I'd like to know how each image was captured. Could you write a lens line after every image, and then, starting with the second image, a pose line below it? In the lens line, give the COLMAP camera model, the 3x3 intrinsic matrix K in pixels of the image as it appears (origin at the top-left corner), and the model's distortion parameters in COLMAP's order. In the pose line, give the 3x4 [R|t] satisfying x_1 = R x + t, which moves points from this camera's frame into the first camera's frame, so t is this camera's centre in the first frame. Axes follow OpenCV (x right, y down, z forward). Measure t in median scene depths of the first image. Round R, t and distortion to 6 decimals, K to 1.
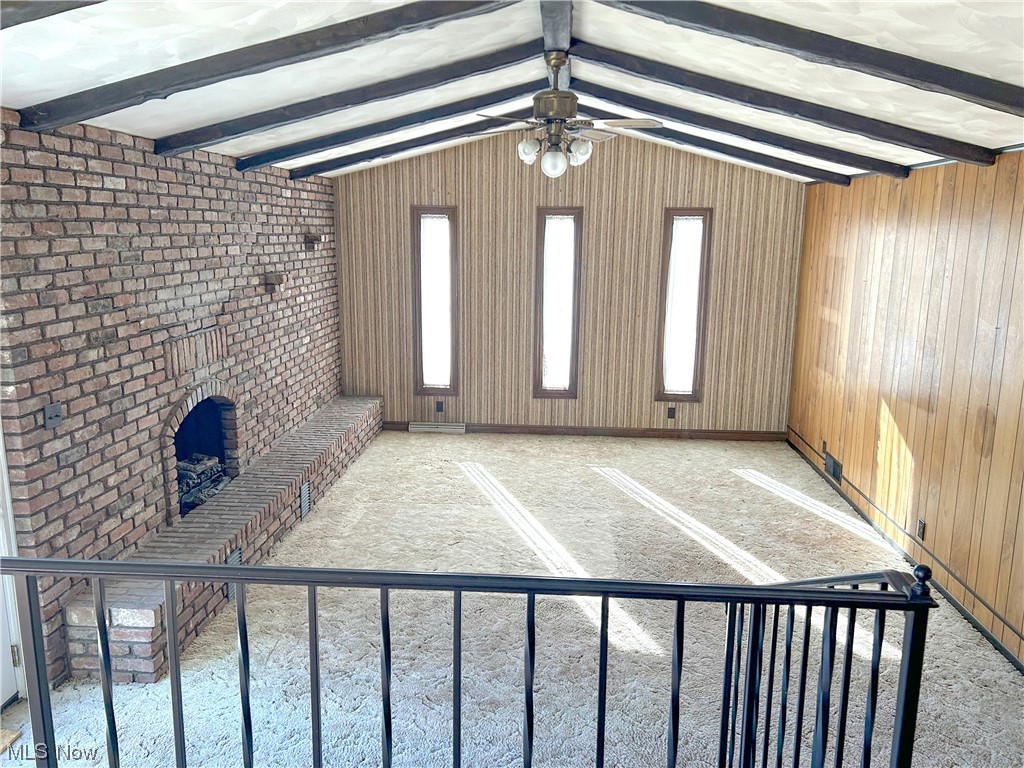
lens RADIAL K [[767.9, 0, 520.6], [0, 767.9, 387.6], [0, 0, 1]] dist [0.058874, -0.077058]
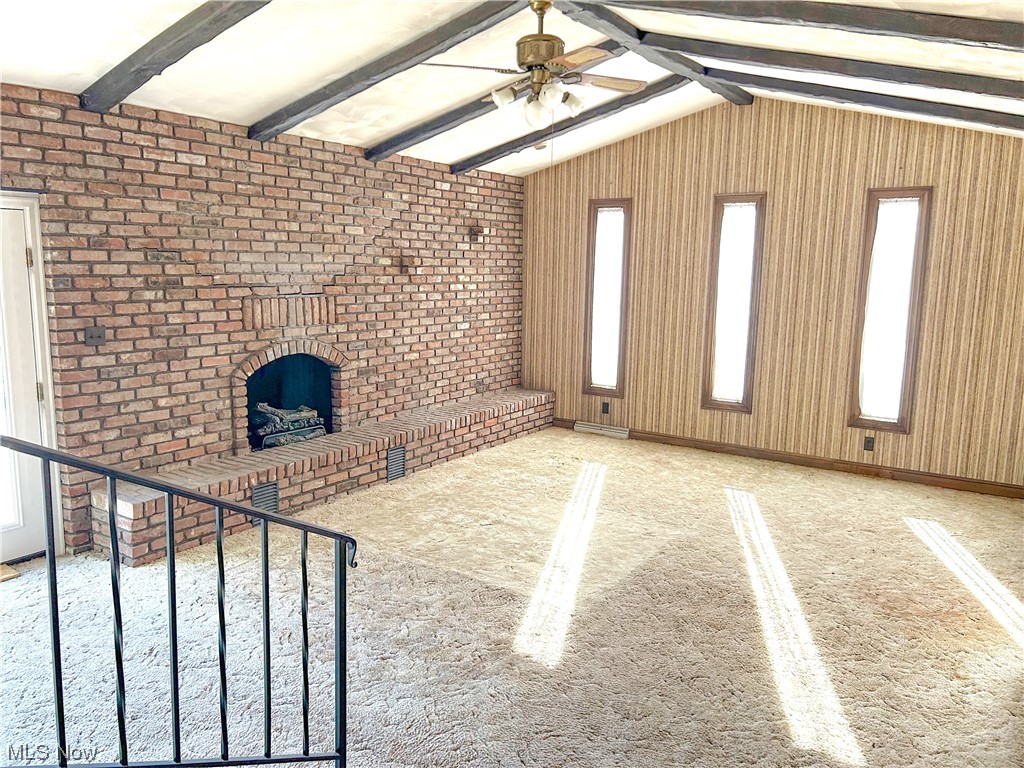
lens RADIAL K [[767.9, 0, 504.9], [0, 767.9, 382.5], [0, 0, 1]] dist [0.058874, -0.077058]
pose [[0.860843, 0.082098, -0.502205, 0.308703], [-0.108920, 0.993755, -0.024248, 0.035064], [0.497078, 0.075573, 0.864408, 0.124292]]
